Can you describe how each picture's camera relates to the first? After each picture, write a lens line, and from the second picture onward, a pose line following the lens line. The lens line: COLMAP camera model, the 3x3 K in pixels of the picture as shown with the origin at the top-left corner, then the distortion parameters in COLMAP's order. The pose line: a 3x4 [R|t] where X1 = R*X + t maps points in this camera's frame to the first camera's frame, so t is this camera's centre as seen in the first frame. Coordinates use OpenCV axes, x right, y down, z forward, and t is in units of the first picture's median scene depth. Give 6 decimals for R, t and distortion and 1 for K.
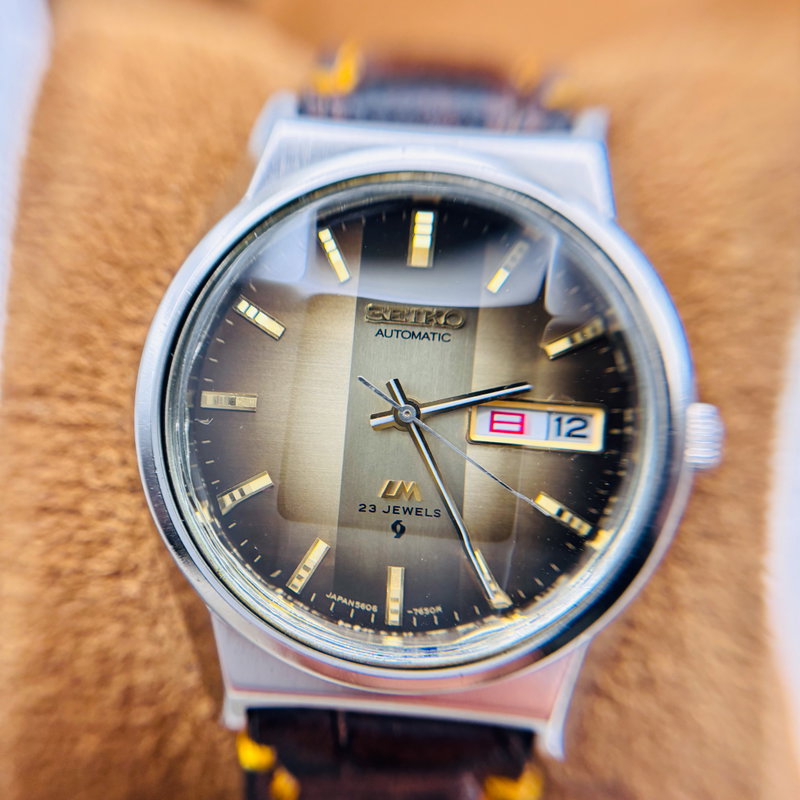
lens RADIAL K [[855.8, 0, 359.9], [0, 855.8, 398.9], [0, 0, 1]] dist [0.603032, 0.000062]
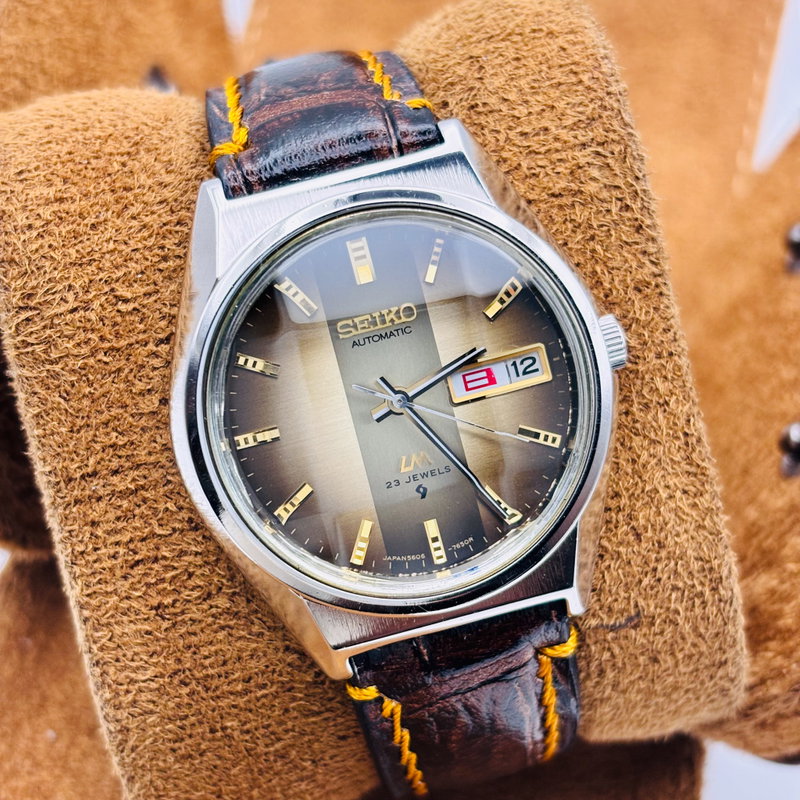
lens RADIAL K [[1487.8, 0, 400.0], [0, 1487.8, 400.0], [0, 0, 1]] dist [-0.039695, -0.058867]
pose [[0.942671, -0.328147, 0.060760, -0.069273], [0.325379, 0.944197, 0.051180, -0.088590], [-0.074164, -0.028476, 0.996839, -1.078645]]
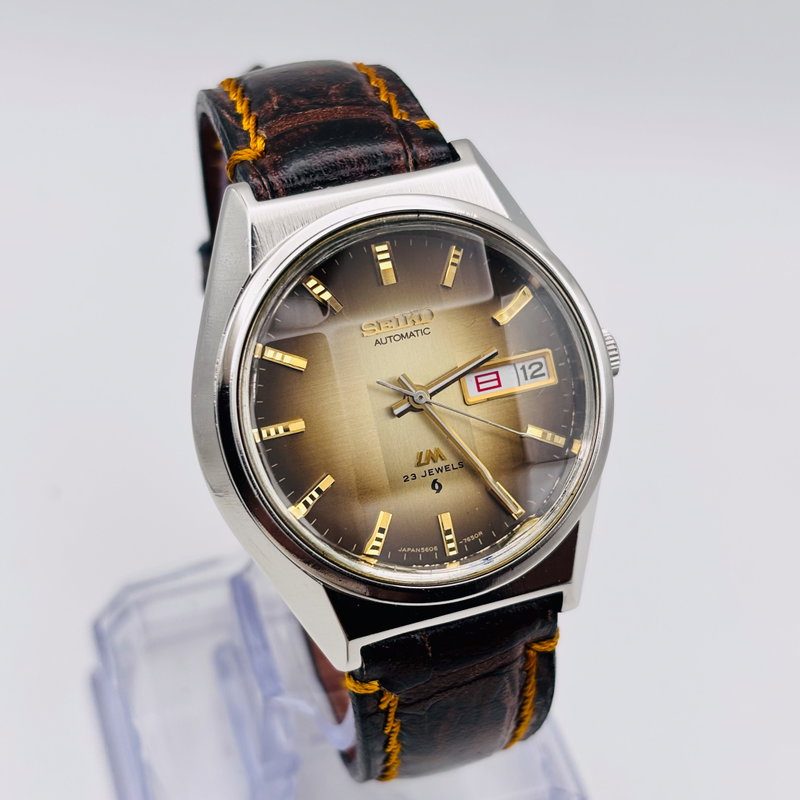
lens RADIAL K [[1487.8, 0, 400.0], [0, 1487.8, 400.0], [0, 0, 1]] dist [-0.039695, -0.058867]
pose [[0.927812, -0.293860, 0.229808, -0.468649], [0.293272, 0.955293, 0.037512, -0.067896], [-0.230557, 0.032592, 0.972513, -1.113286]]
